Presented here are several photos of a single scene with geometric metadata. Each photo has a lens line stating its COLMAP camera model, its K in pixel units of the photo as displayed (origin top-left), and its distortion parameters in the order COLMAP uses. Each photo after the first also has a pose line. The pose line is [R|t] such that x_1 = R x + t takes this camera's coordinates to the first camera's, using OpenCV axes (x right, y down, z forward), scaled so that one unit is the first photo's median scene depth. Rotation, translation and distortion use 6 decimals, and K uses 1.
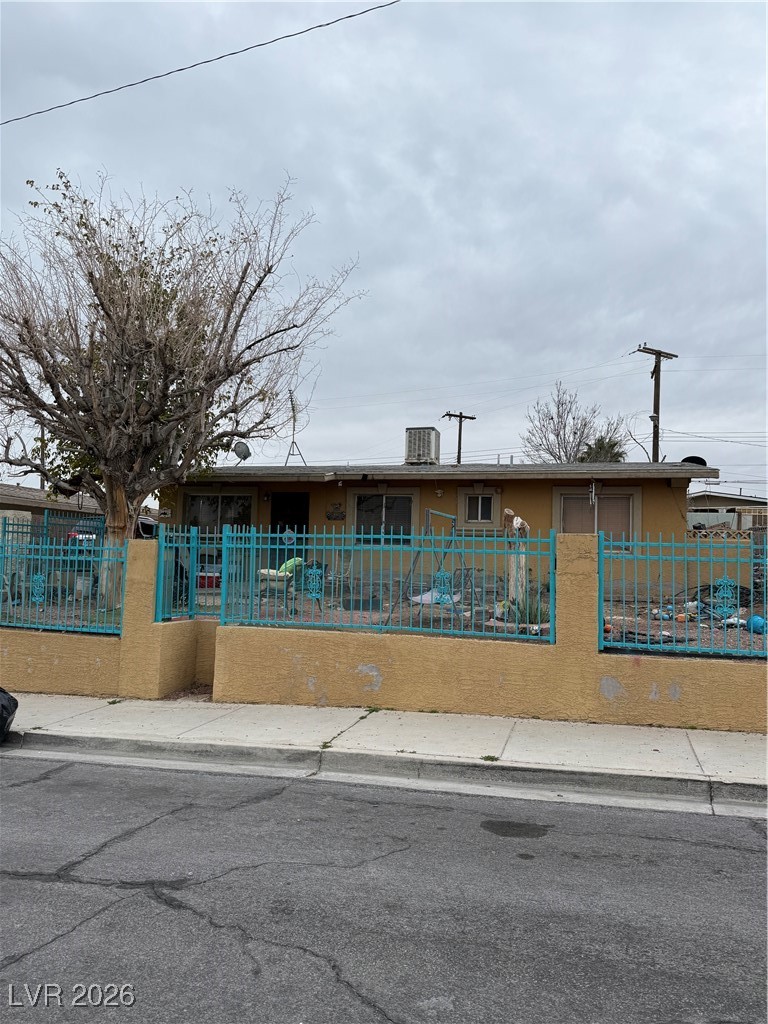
lens RADIAL K [[783.0, 0, 384.0], [0, 783.0, 512.0], [0, 0, 1]] dist [0.009795, -0.008913]
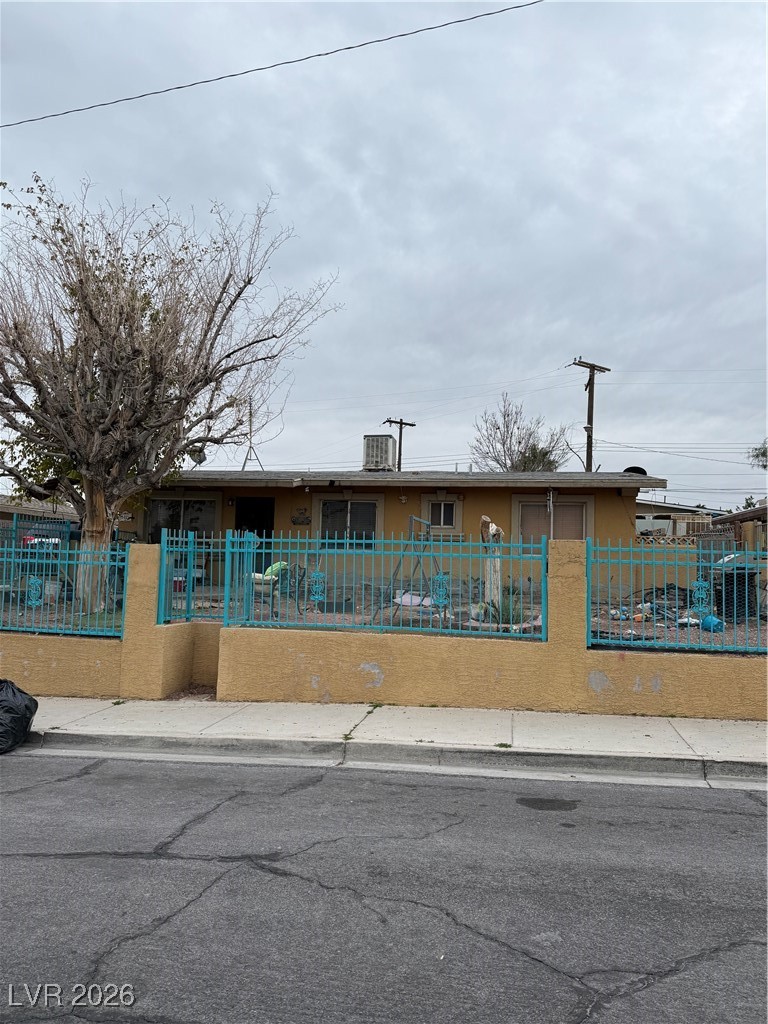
lens RADIAL K [[783.0, 0, 384.0], [0, 783.0, 512.0], [0, 0, 1]] dist [0.009795, -0.008913]
pose [[0.995560, 0.006931, 0.093872, -0.088110], [-0.006409, 0.999962, -0.005860, -0.002482], [-0.093909, 0.005232, 0.995567, -0.048427]]
